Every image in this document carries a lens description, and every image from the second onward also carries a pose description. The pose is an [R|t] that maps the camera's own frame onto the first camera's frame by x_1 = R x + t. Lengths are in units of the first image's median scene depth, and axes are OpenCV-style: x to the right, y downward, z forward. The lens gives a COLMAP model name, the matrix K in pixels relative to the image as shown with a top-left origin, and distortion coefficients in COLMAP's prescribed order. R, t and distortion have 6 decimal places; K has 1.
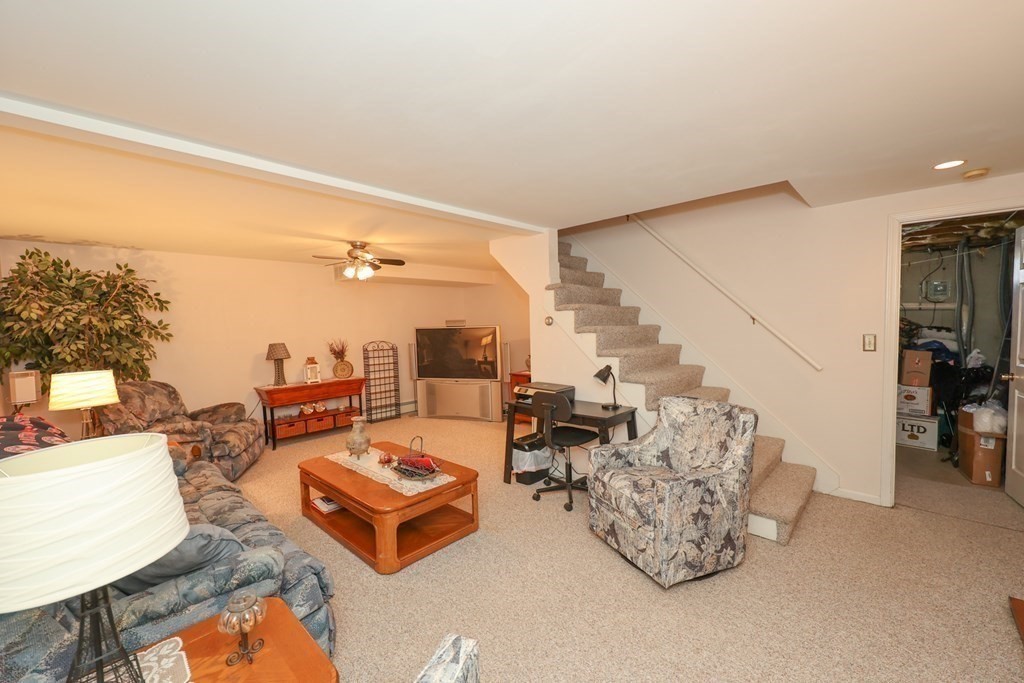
lens RADIAL K [[419.0, 0, 508.2], [0, 419.0, 341.2], [0, 0, 1]] dist [-0.000344, 0.000065]
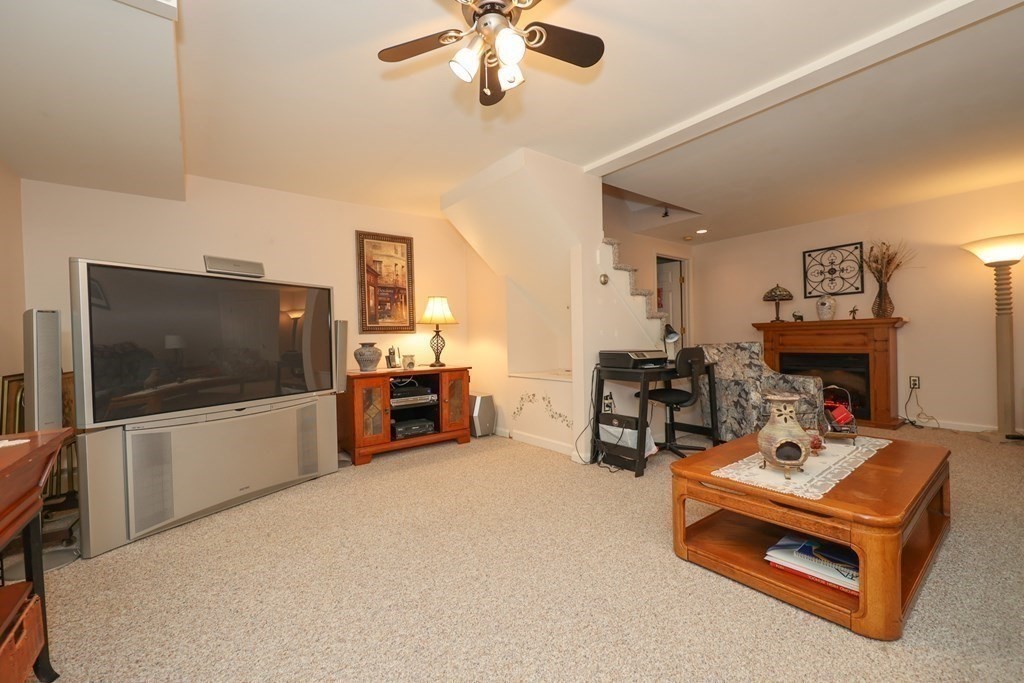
lens RADIAL K [[419.0, 0, 508.2], [0, 419.0, 341.2], [0, 0, 1]] dist [-0.000344, 0.000065]
pose [[-0.157417, 0.040546, -0.986700, 2.153373], [-0.017569, 0.998884, 0.043849, 0.119148], [0.987376, 0.024238, -0.156528, 0.370476]]
